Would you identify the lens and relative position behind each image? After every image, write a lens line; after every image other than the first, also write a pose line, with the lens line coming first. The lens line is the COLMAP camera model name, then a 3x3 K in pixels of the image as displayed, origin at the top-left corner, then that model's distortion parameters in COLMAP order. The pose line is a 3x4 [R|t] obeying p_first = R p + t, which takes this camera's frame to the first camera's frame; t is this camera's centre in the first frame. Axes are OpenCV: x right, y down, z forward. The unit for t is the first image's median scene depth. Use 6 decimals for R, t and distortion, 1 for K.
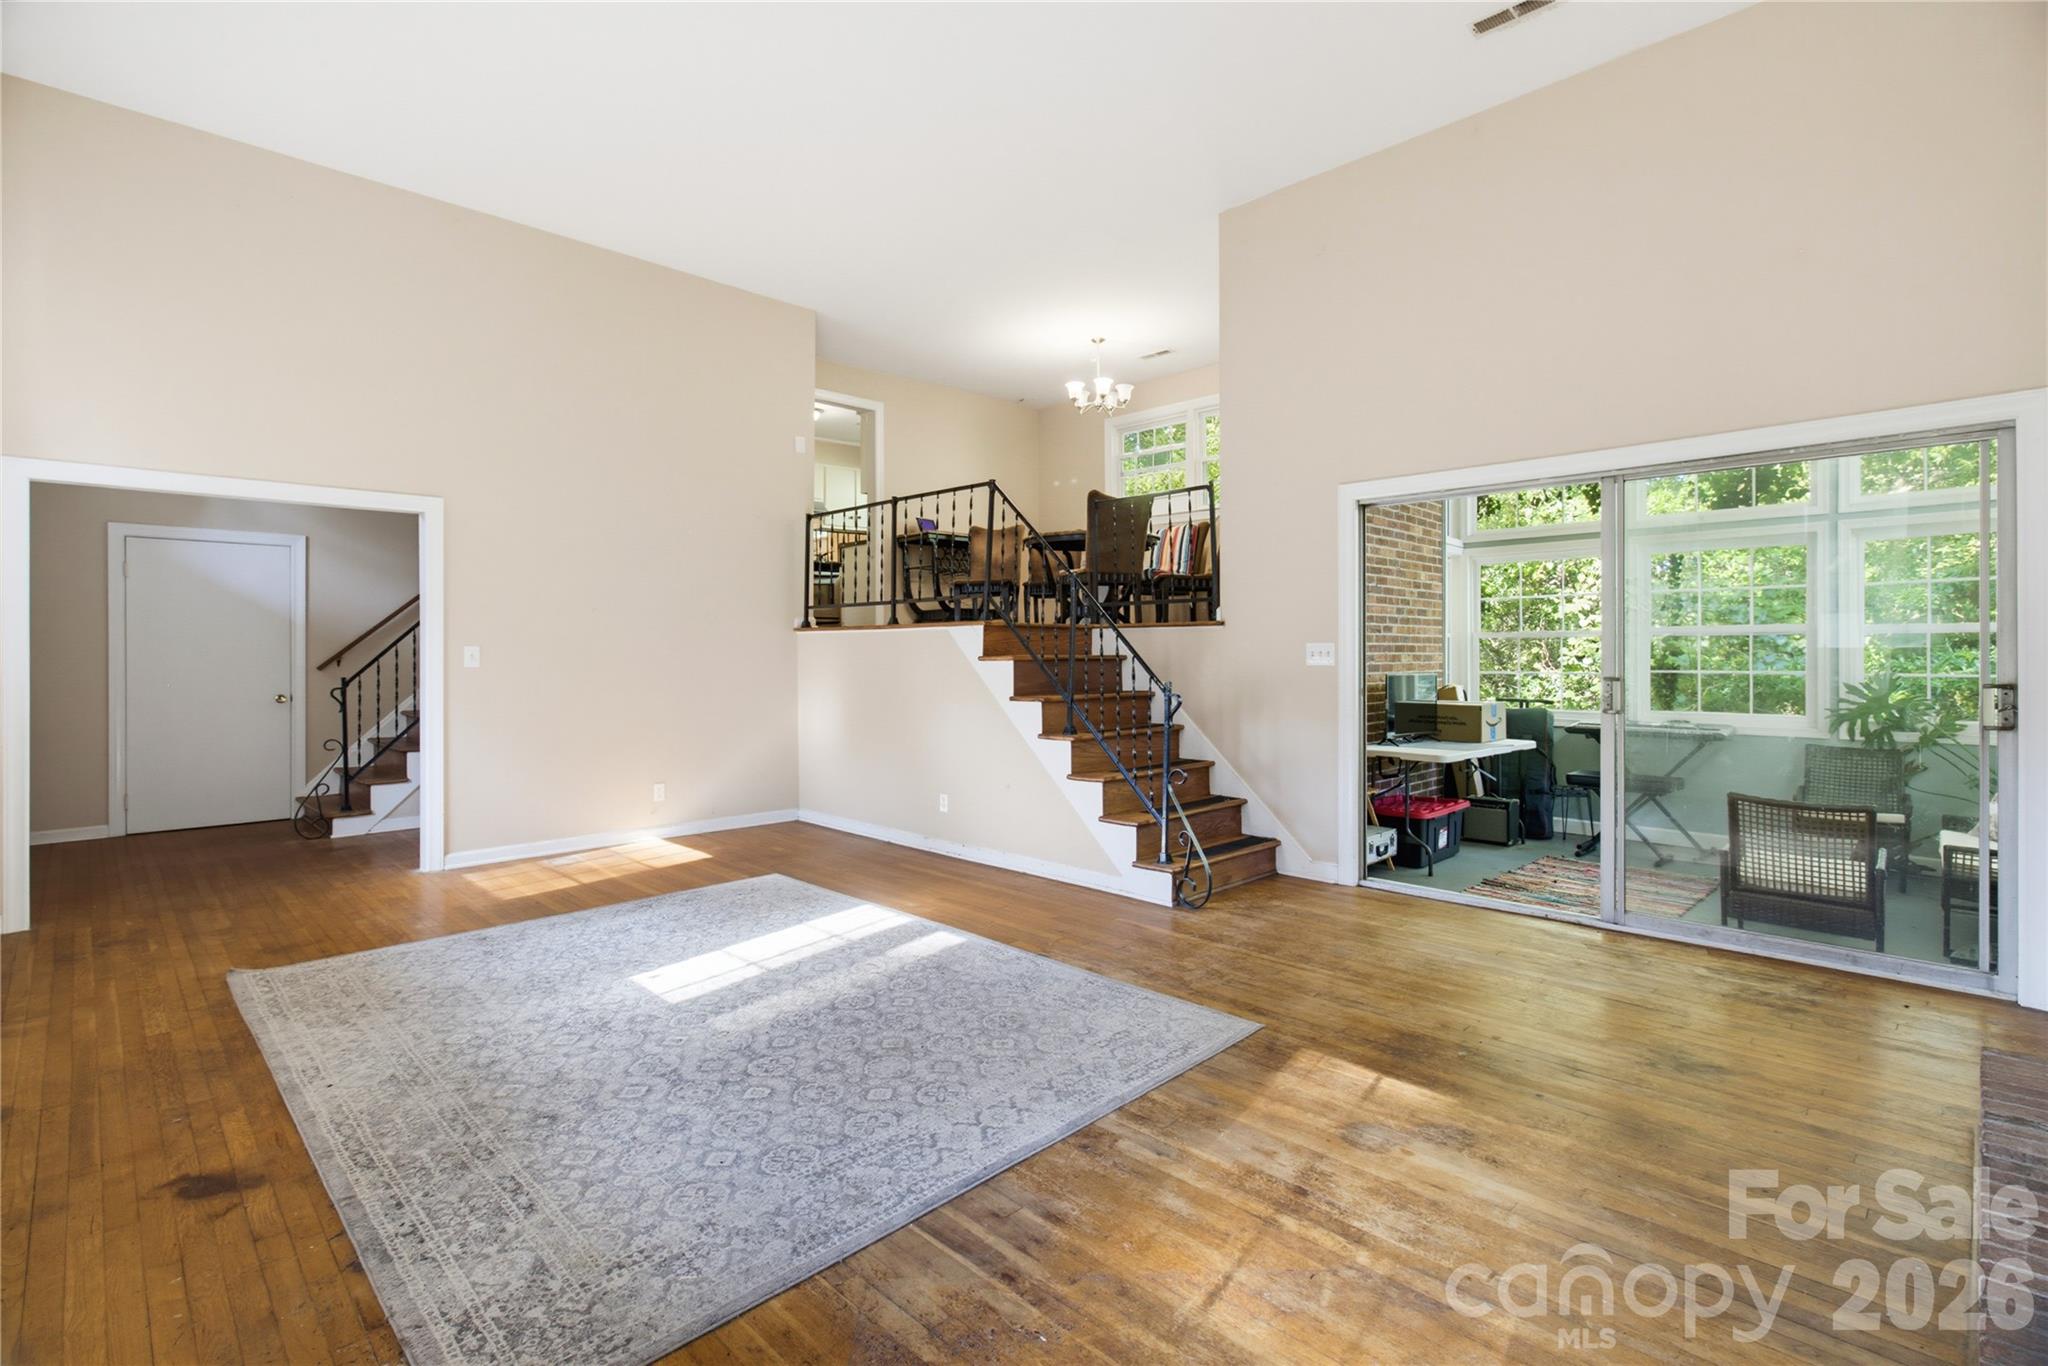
lens RADIAL K [[962.5, 0, 1010.3], [0, 962.5, 664.3], [0, 0, 1]] dist [-0.006719, 0.001906]
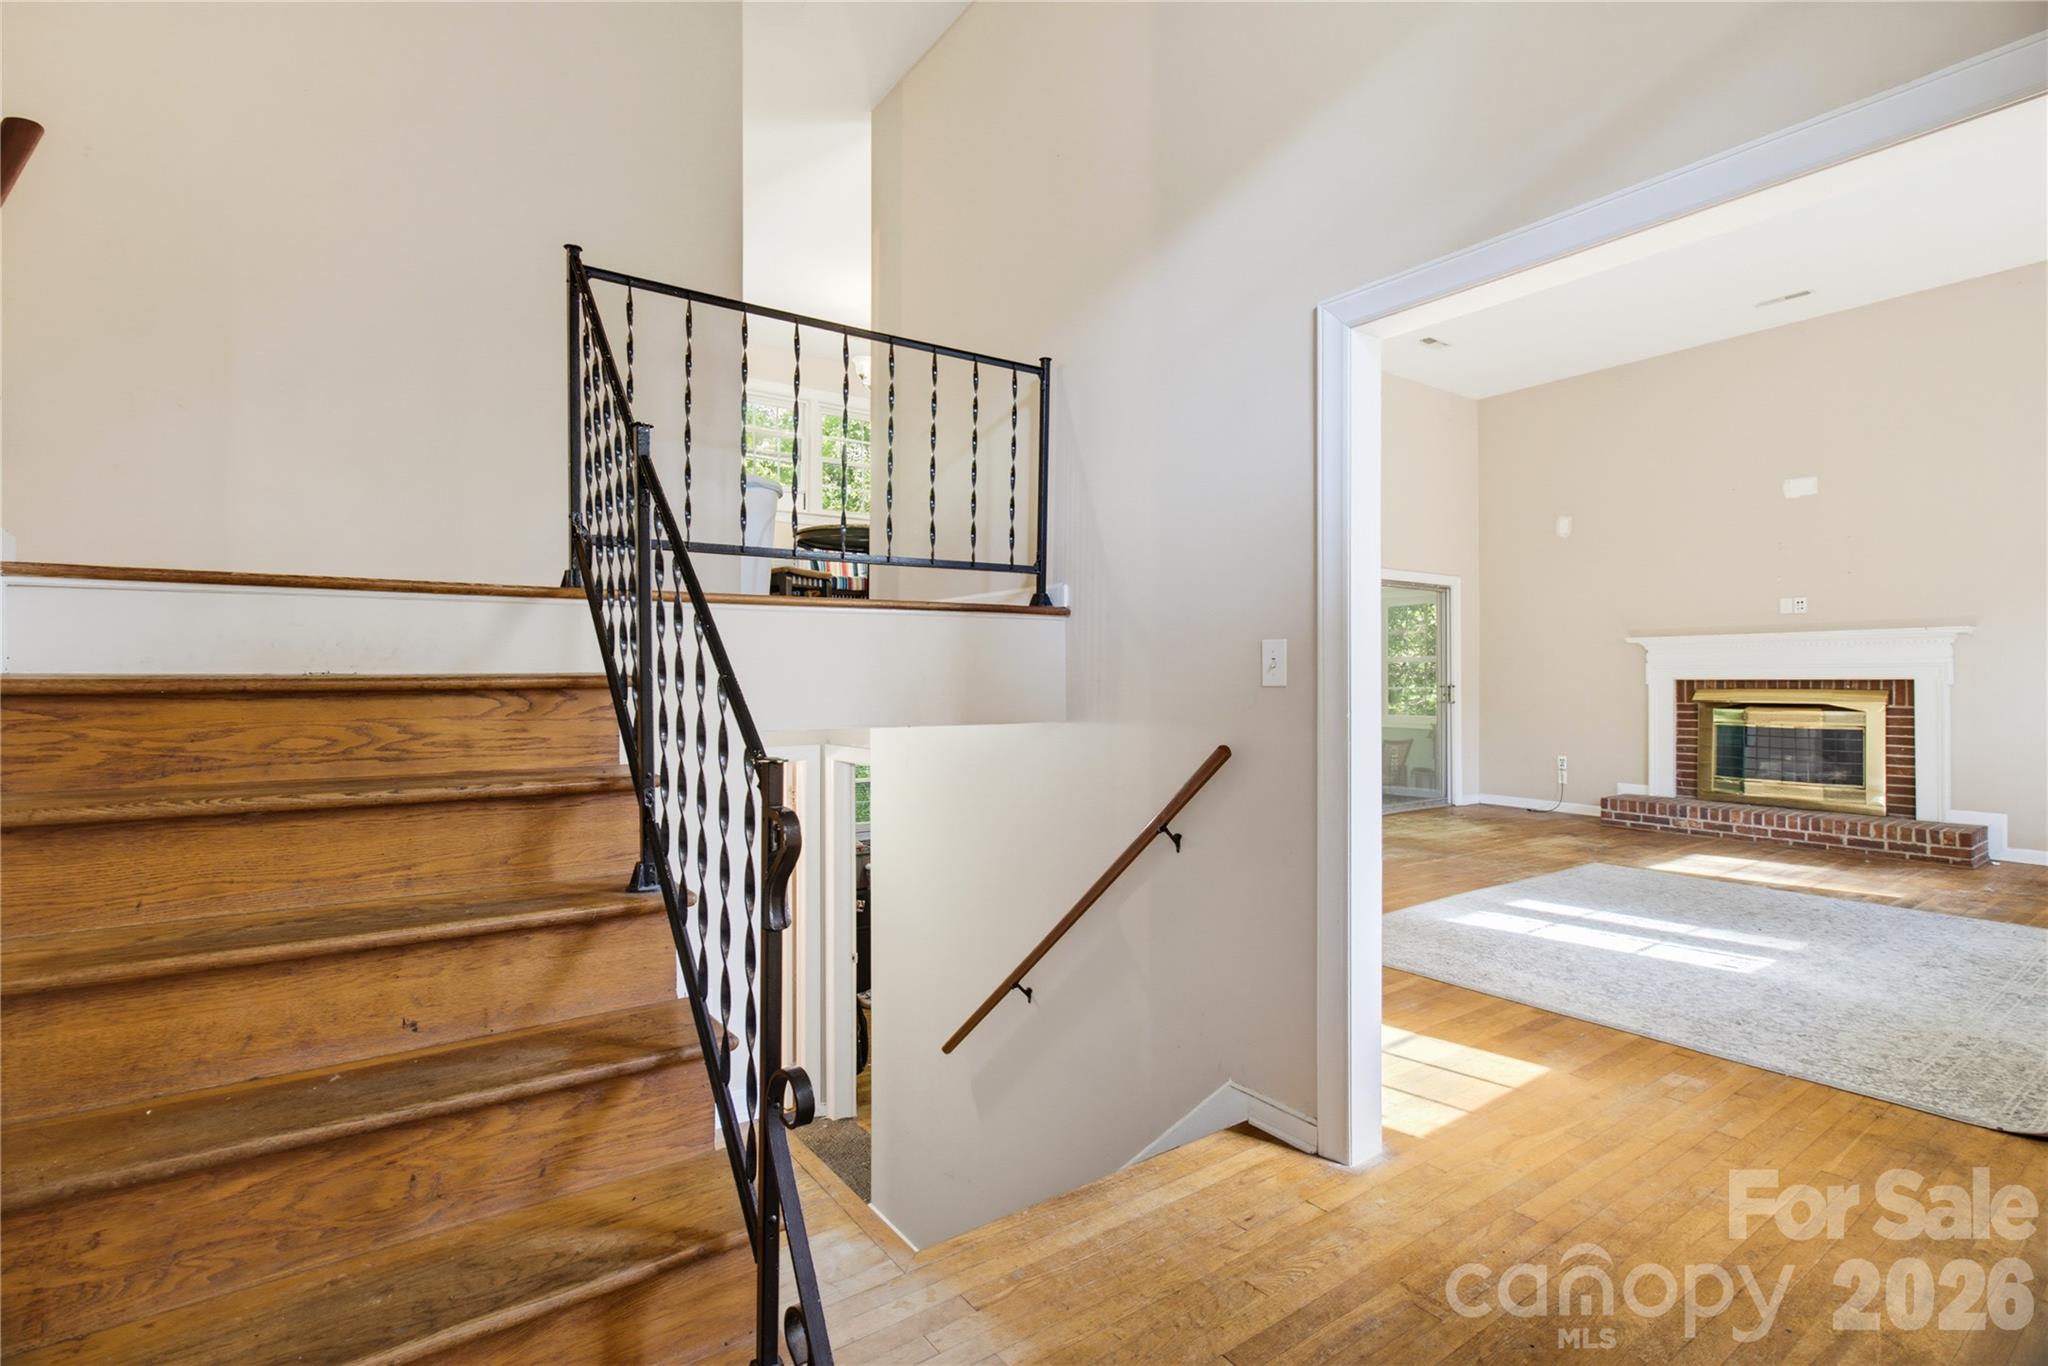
lens RADIAL K [[962.5, 0, 1010.7], [0, 962.5, 679.1], [0, 0, 1]] dist [-0.006719, 0.001906]
pose [[0.150179, -0.000524, 0.988659, -1.971847], [0.013055, 0.999914, -0.001454, -0.008605], [-0.988573, 0.013125, 0.150173, 2.014939]]
